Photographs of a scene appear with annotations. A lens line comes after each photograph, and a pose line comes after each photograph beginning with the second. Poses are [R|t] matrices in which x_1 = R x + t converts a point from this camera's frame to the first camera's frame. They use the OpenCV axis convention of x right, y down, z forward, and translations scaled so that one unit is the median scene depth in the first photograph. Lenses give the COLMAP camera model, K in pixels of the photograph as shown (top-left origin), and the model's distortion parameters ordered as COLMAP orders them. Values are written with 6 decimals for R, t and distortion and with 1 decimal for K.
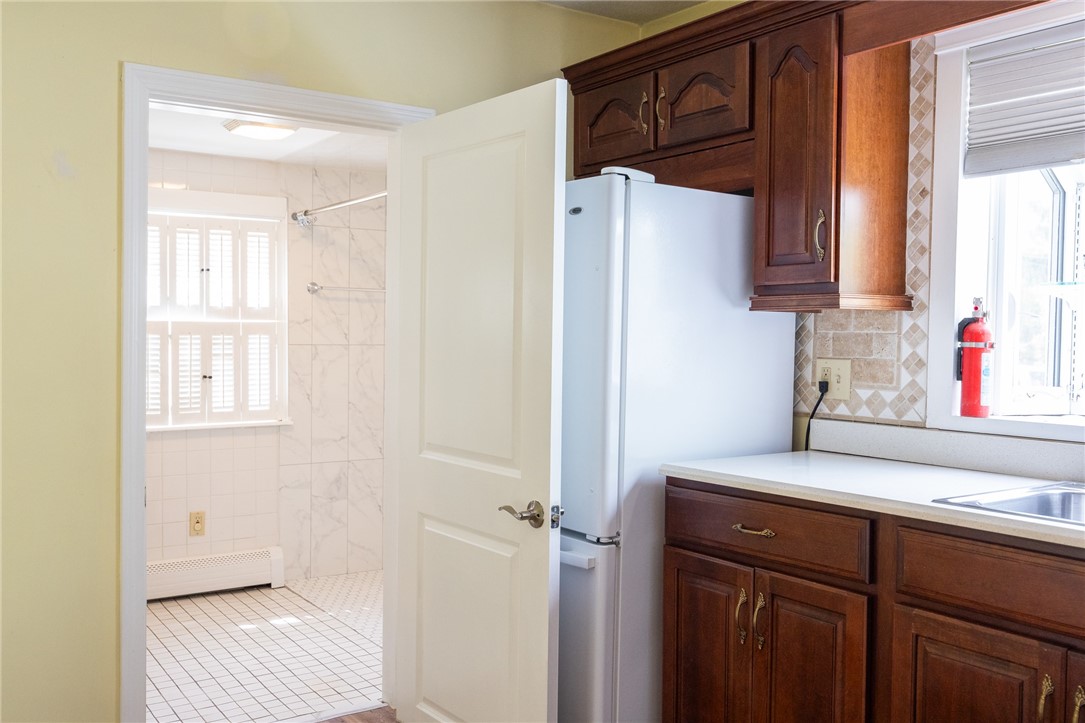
lens RADIAL K [[1002.4, 0, 547.4], [0, 1002.4, 361.5], [0, 0, 1]] dist [0.003311, 0.000000]
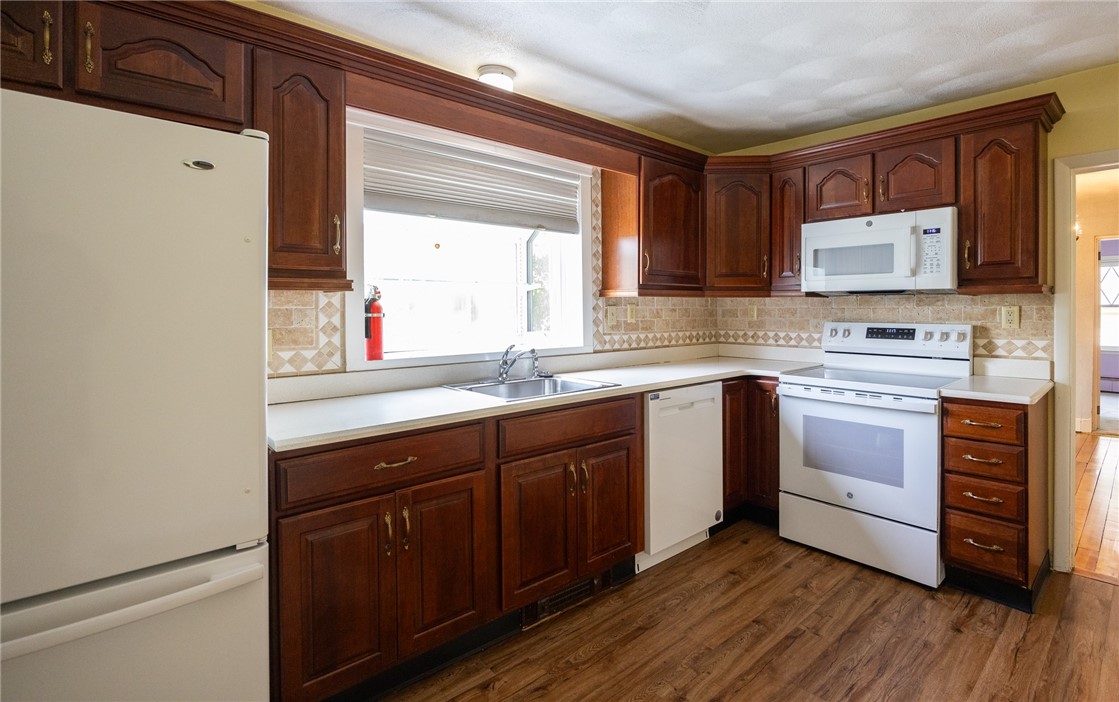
lens RADIAL K [[531.7, 0, 591.4], [0, 531.7, 309.9], [0, 0, 1]] dist [-0.009287, -0.000013]
pose [[-0.128611, -0.015141, 0.991580, -0.450610], [0.027185, 0.999454, 0.018787, -0.030717], [-0.991322, 0.029372, -0.128129, 0.746947]]
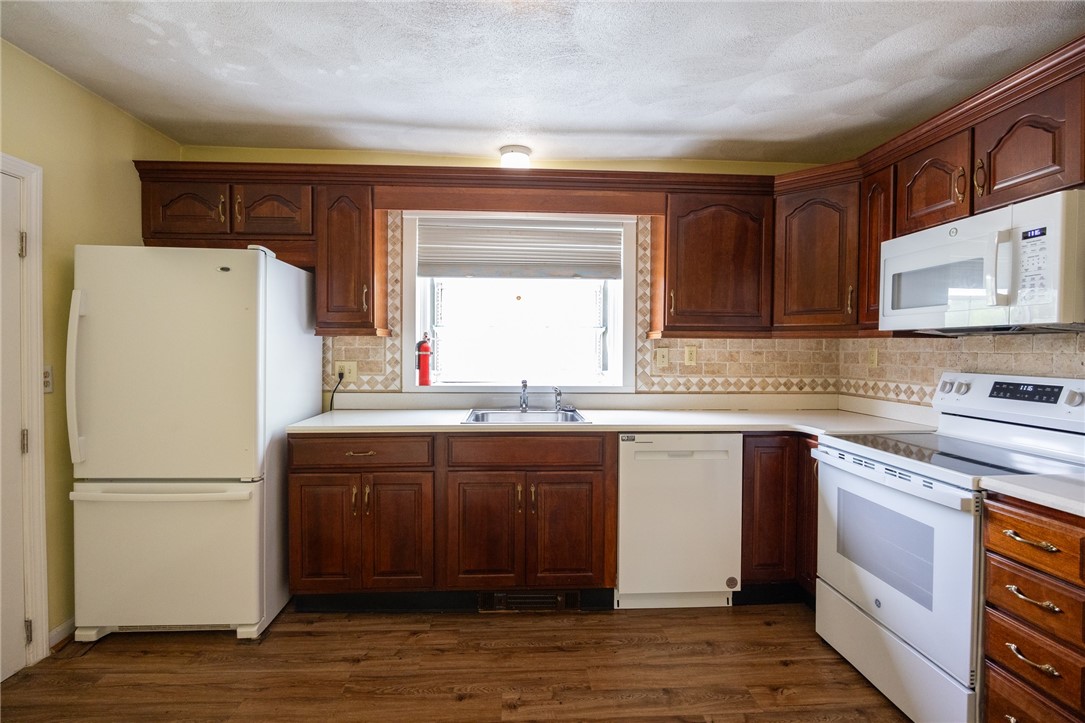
lens RADIAL K [[501.3, 0, 544.8], [0, 501.3, 358.2], [0, 0, 1]] dist [-0.011516, 0.000659]
pose [[0.527918, -0.023996, 0.848956, -0.364483], [0.022091, 0.999651, 0.014518, -0.015167], [-0.849008, 0.011090, 0.528264, 0.186090]]
